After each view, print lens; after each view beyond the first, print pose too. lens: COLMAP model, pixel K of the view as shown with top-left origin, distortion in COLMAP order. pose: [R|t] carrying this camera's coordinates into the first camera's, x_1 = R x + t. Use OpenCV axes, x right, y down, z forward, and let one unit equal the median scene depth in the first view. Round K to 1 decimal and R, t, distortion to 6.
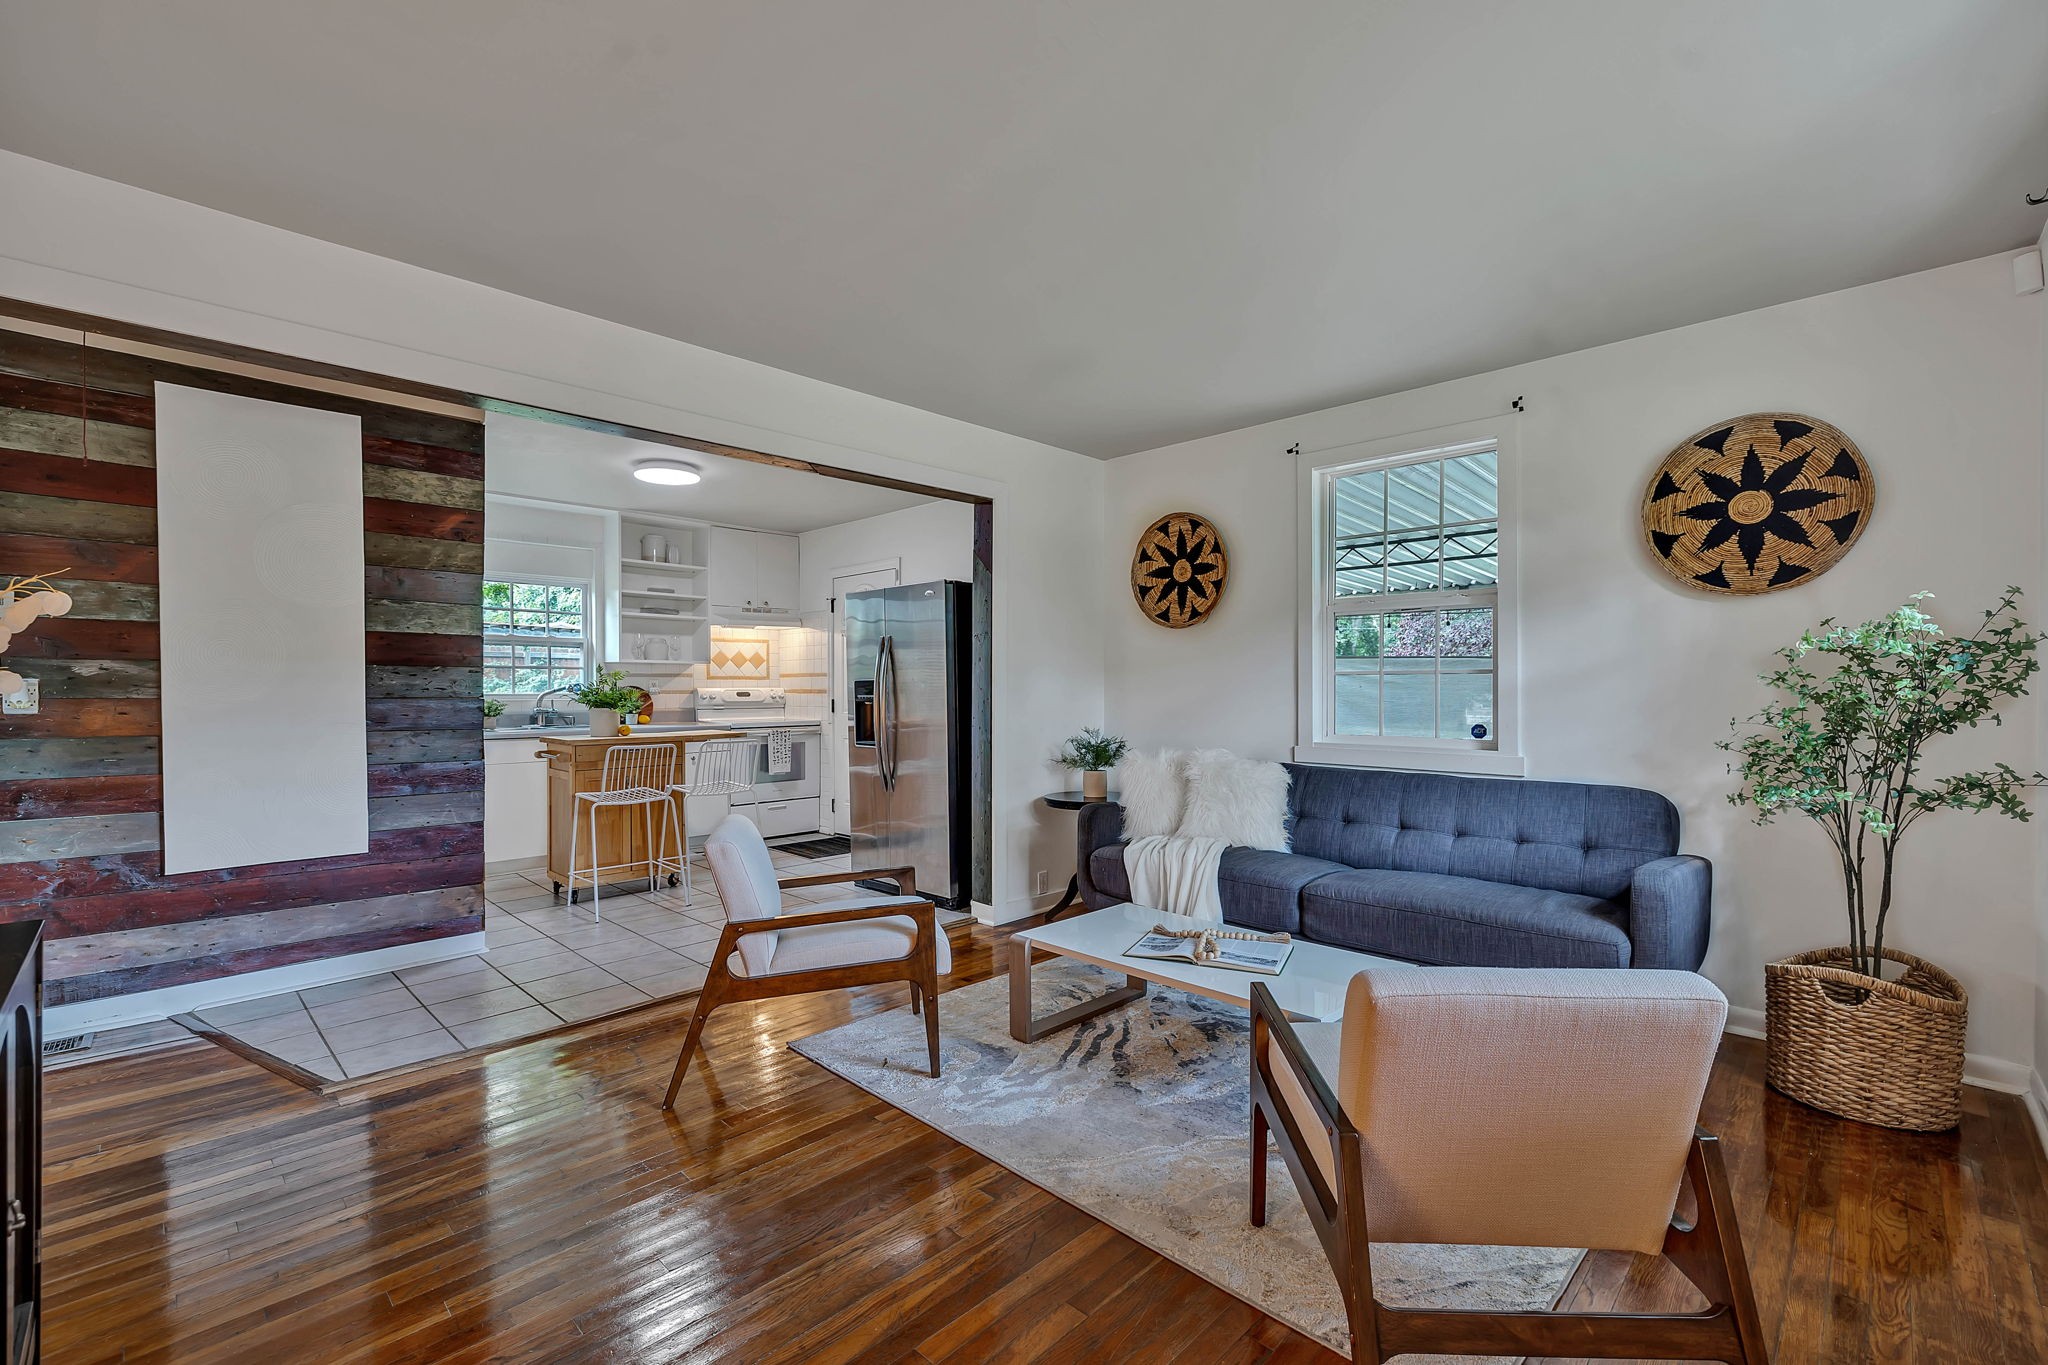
lens RADIAL K [[888.3, 0, 1030.5], [0, 888.3, 689.1], [0, 0, 1]] dist [0.020372, 0.000322]
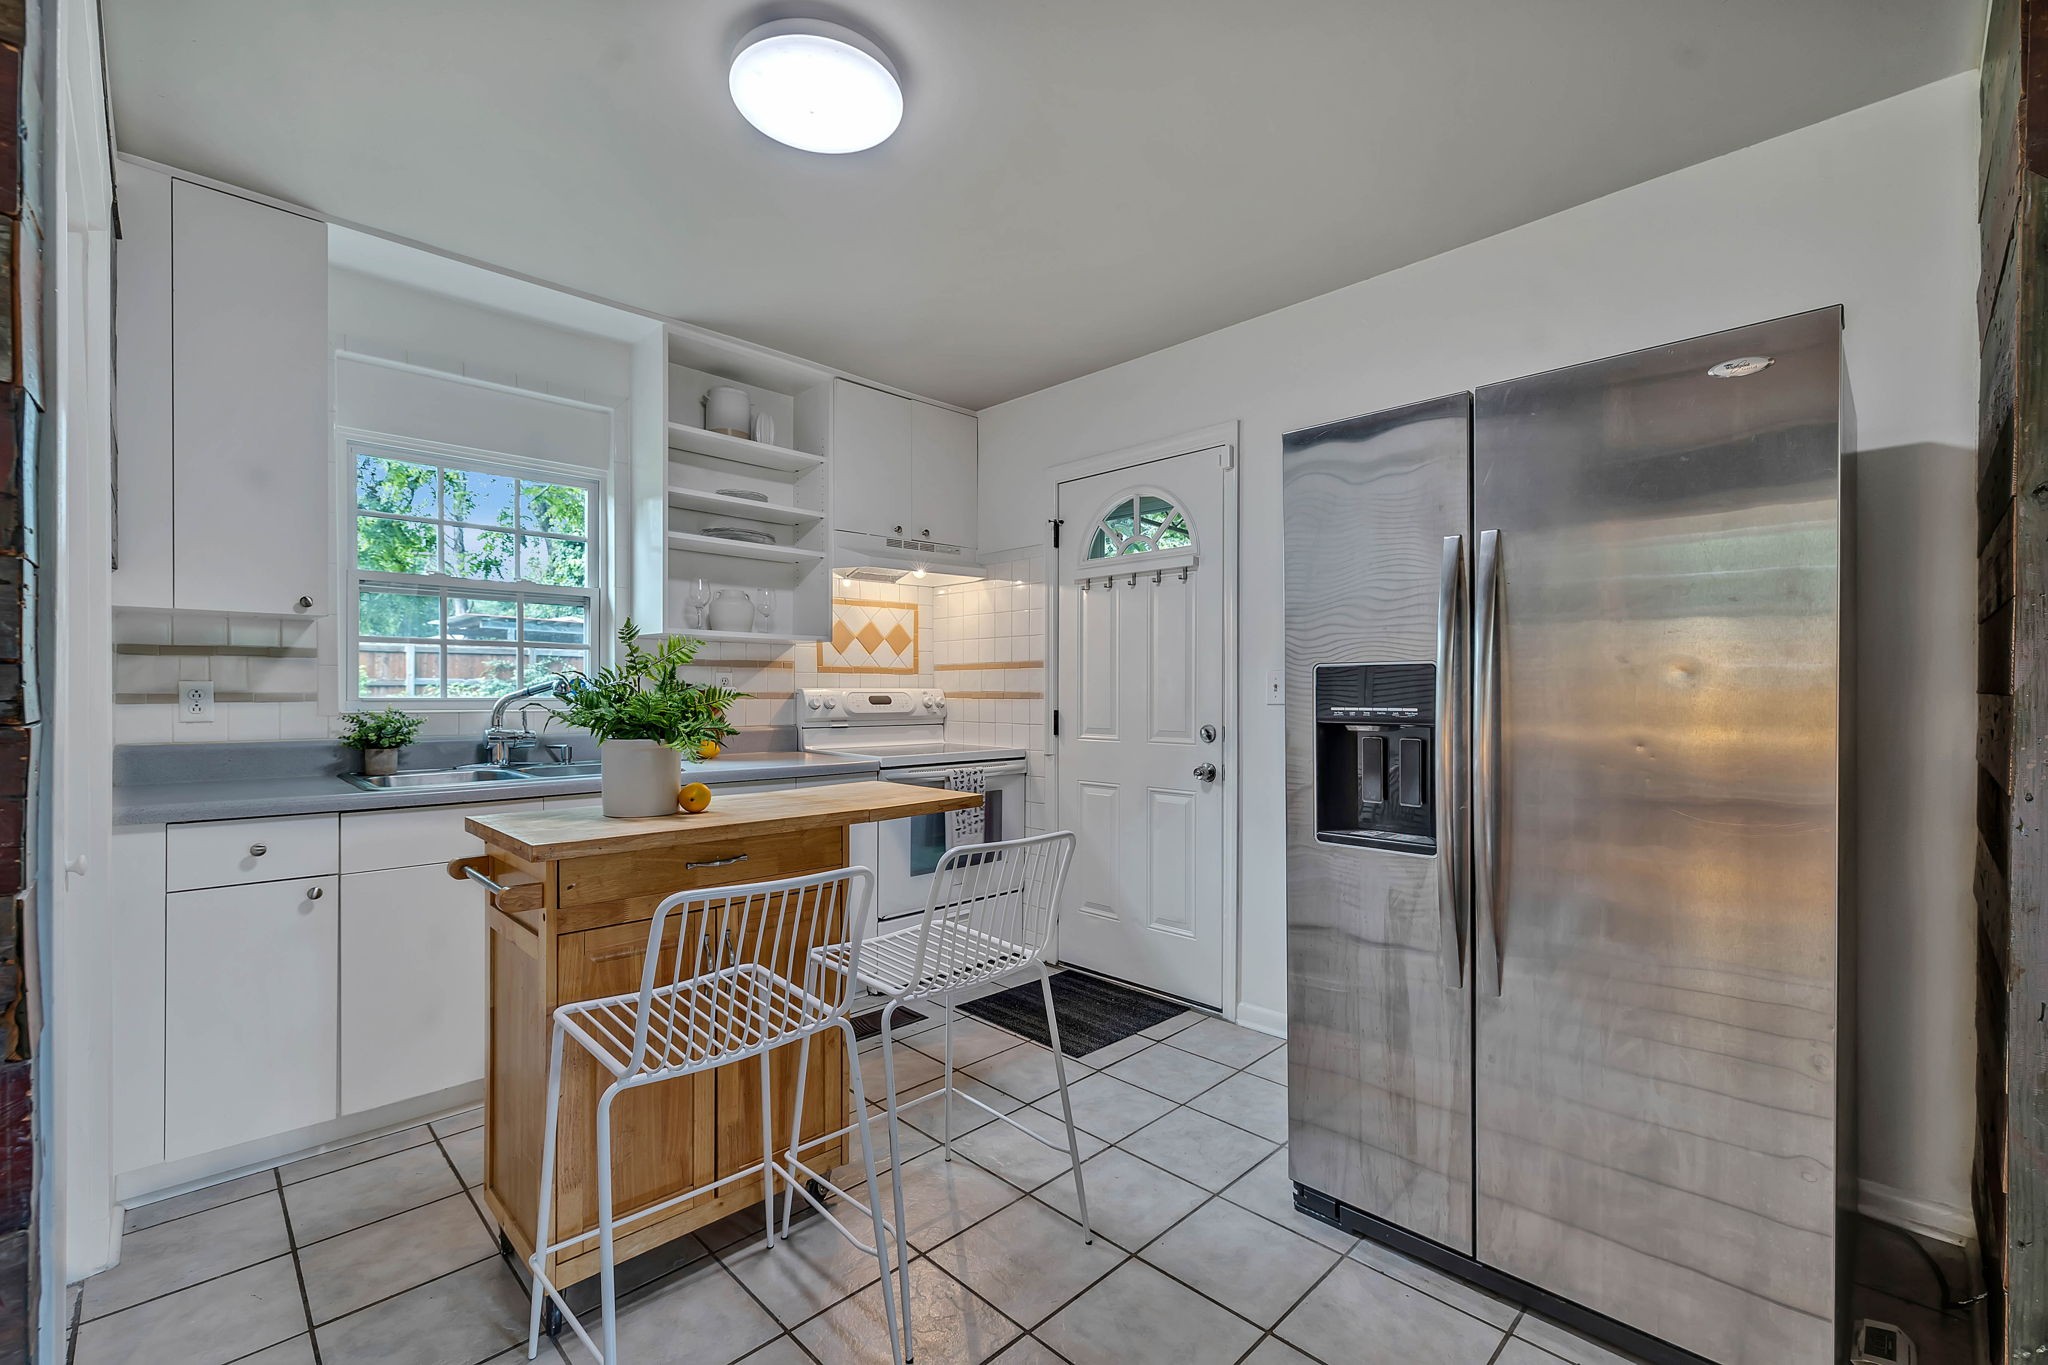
lens RADIAL K [[888.3, 0, 1019.1], [0, 888.3, 691.1], [0, 0, 1]] dist [0.020372, 0.000322]
pose [[0.999721, 0.003226, -0.023417, -0.267269], [-0.003312, 0.999988, -0.003650, 0.002243], [0.023405, 0.003727, 0.999719, 0.541770]]
